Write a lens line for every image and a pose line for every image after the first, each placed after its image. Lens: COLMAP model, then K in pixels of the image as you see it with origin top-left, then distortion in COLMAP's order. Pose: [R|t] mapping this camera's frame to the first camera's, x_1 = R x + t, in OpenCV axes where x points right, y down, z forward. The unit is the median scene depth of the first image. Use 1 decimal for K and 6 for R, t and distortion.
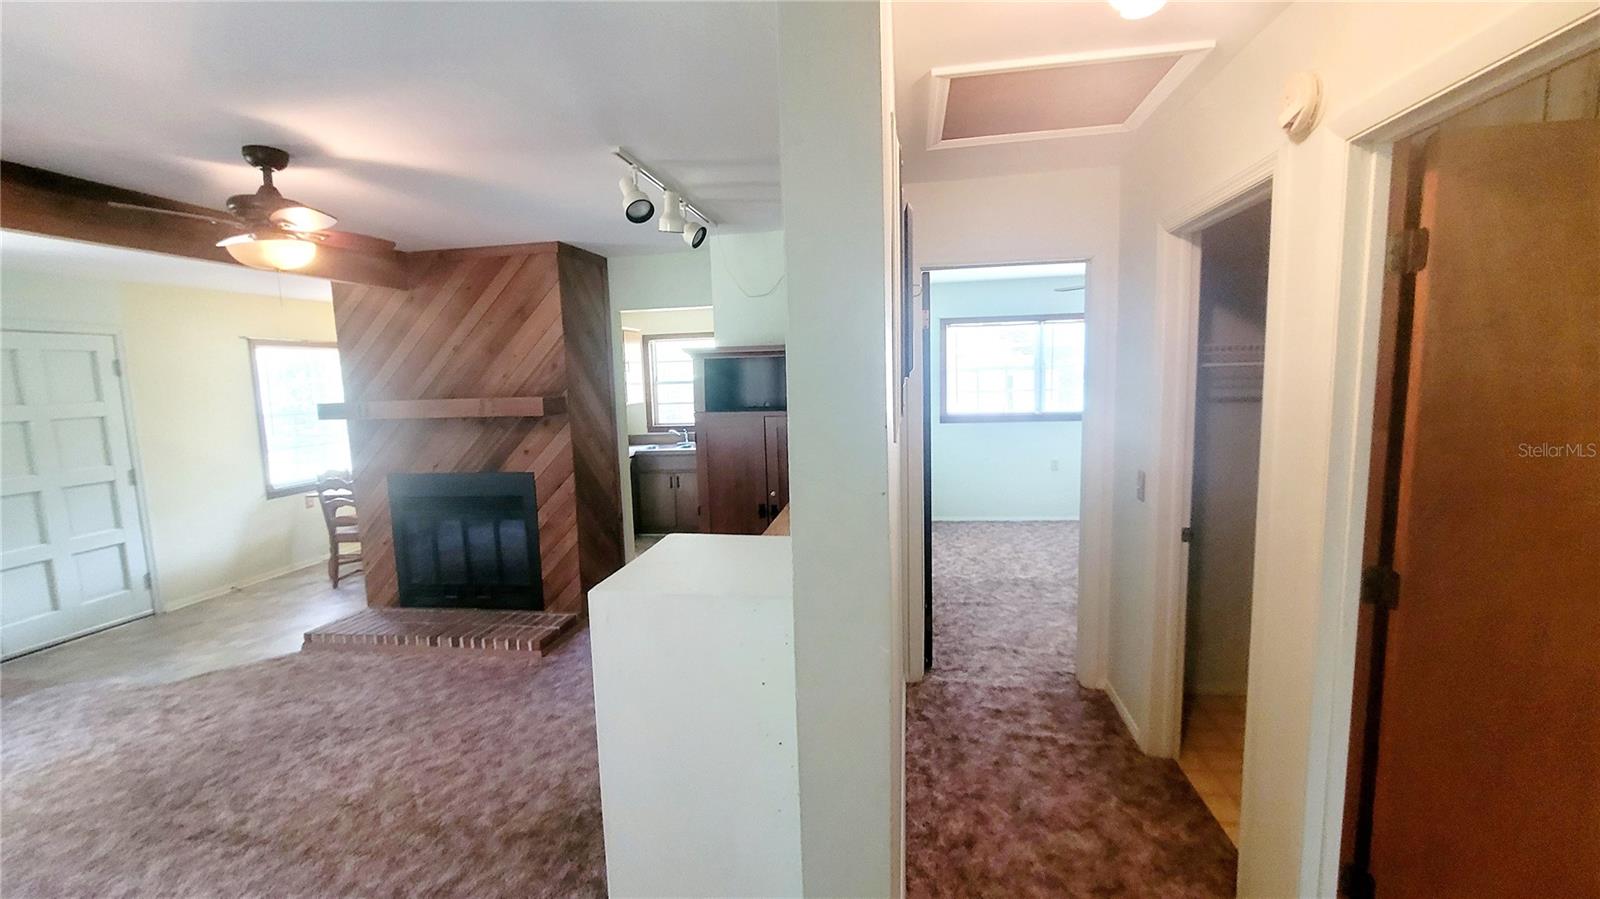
lens RADIAL K [[653.9, 0, 801.7], [0, 653.9, 456.6], [0, 0, 1]] dist [-0.002379, -0.000263]
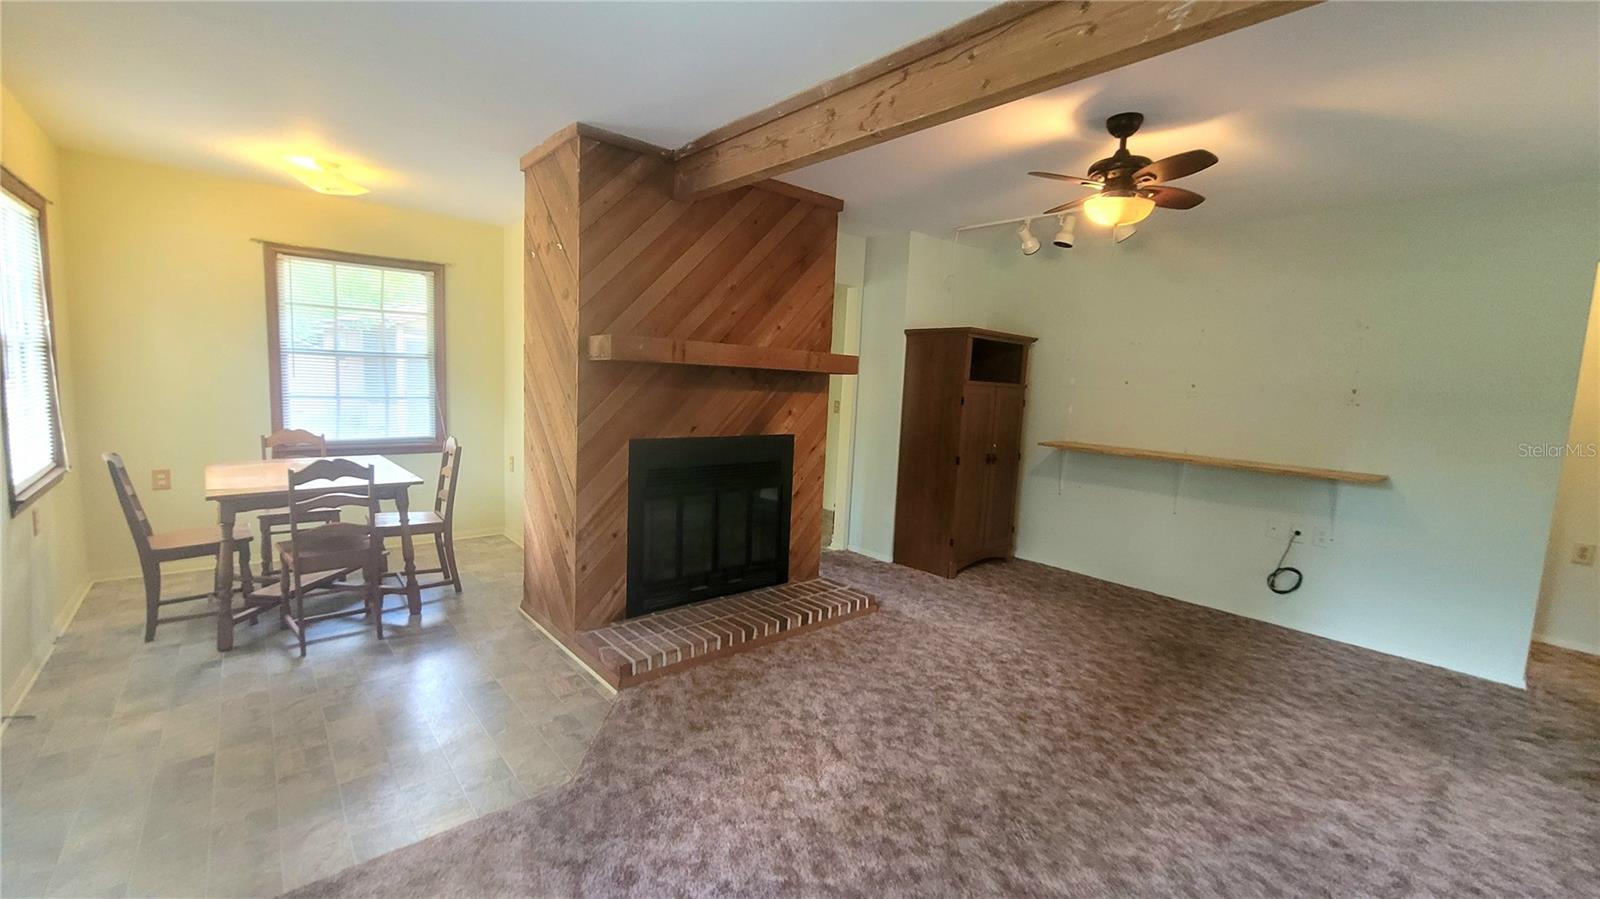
lens RADIAL K [[653.9, 0, 801.7], [0, 653.9, 456.6], [0, 0, 1]] dist [-0.002379, -0.000263]
pose [[0.634178, -0.028250, 0.772671, -1.156297], [0.023061, 0.999579, 0.017619, 0.039611], [-0.772843, 0.006645, 0.634562, 0.401328]]
